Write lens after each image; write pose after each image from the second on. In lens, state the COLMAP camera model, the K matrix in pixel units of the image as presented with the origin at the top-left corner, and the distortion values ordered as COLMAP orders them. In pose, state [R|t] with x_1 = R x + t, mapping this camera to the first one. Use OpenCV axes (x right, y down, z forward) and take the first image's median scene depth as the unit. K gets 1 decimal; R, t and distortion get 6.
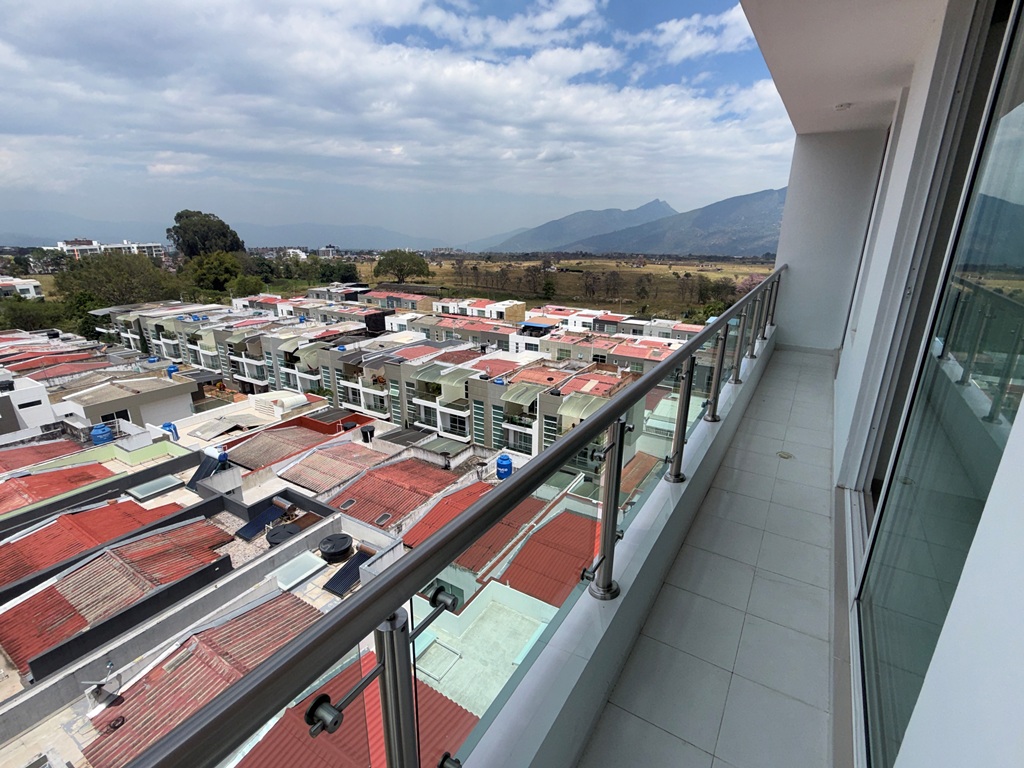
lens RADIAL K [[496.7, 0, 511.2], [0, 496.7, 384.4], [0, 0, 1]] dist [0.006374, 0.000247]
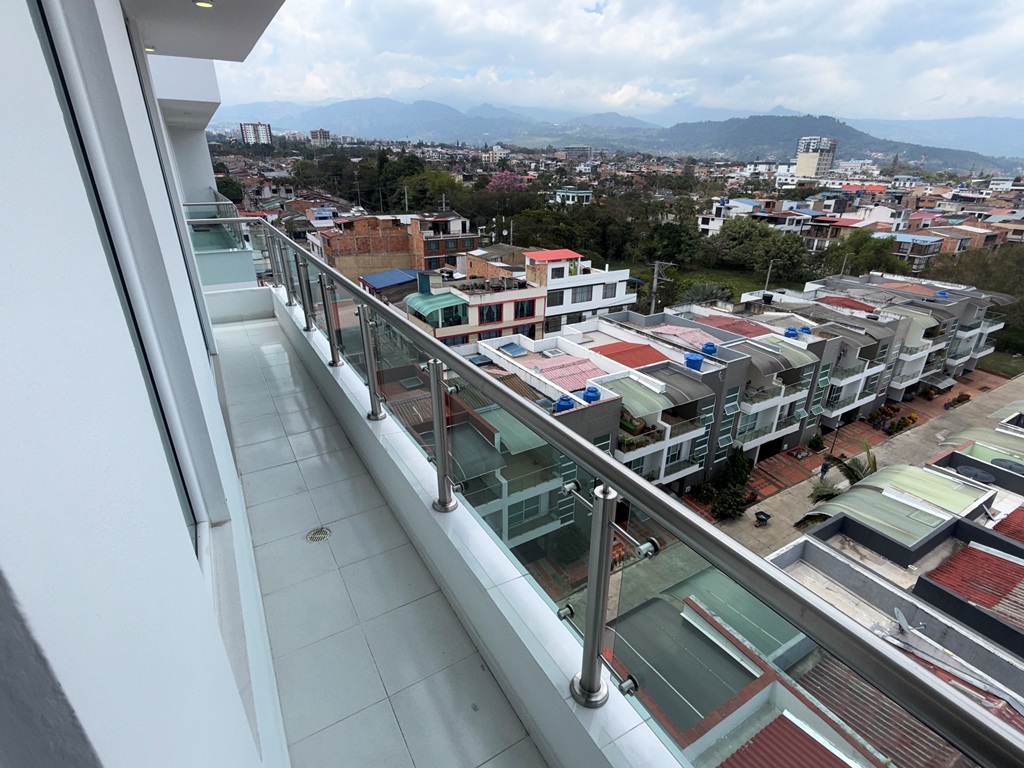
lens RADIAL K [[510.1, 0, 509.0], [0, 510.1, 386.8], [0, 0, 1]] dist [0.000503, -0.001099]
pose [[-0.469503, 0.347489, -0.811676, 0.240853], [-0.274490, 0.816299, 0.508244, -0.114629], [0.839179, 0.461419, -0.287873, 0.346624]]
